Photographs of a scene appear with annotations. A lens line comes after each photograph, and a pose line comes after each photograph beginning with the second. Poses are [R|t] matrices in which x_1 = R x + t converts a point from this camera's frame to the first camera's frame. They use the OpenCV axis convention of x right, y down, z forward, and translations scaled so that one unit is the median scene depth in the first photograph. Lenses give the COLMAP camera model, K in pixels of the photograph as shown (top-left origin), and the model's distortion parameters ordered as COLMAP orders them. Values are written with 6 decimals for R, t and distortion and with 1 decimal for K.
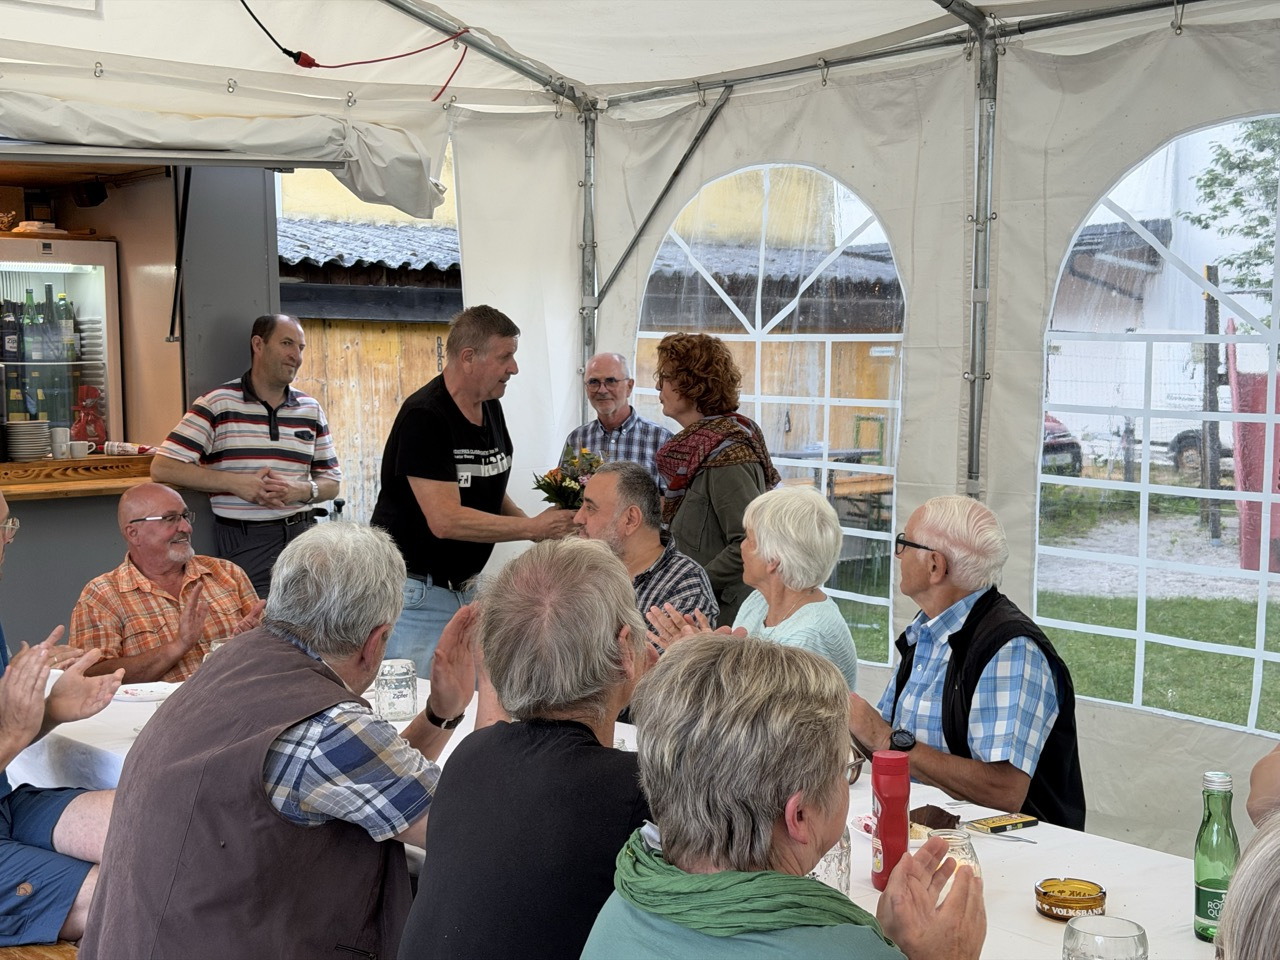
lens RADIAL K [[1805.9, 0, 640.0], [0, 1805.9, 480.0], [0, 0, 1]] dist [0.189003, -0.461715]
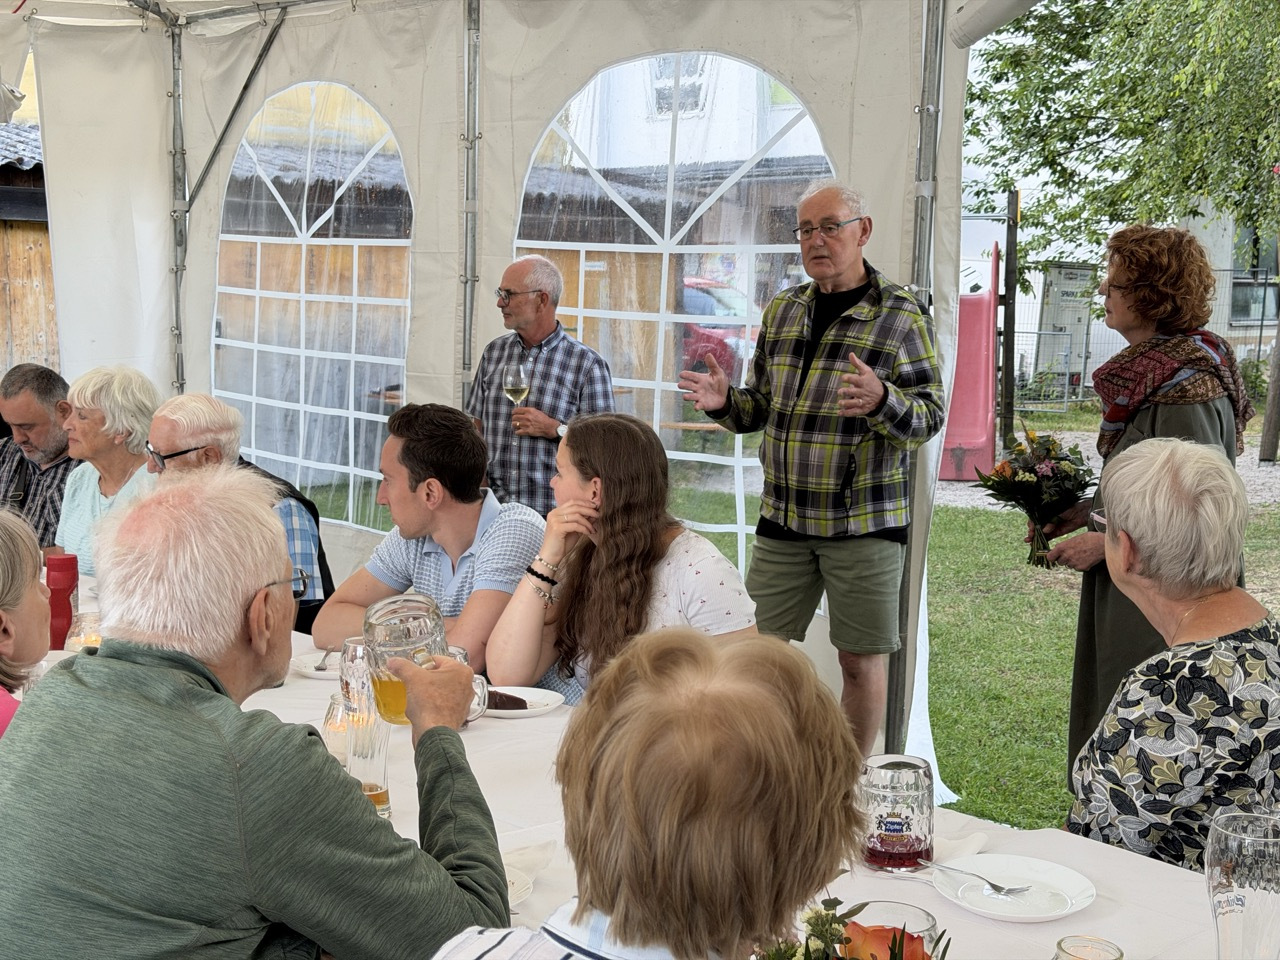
lens RADIAL K [[1801.1, 0, 640.0], [0, 1801.1, 480.0], [0, 0, 1]] dist [0.195393, -0.476584]
pose [[0.997782, 0.009343, 0.065901, 0.190113], [-0.012212, 0.998989, 0.043271, 0.015739], [-0.065431, -0.043980, 0.996887, -0.116037]]
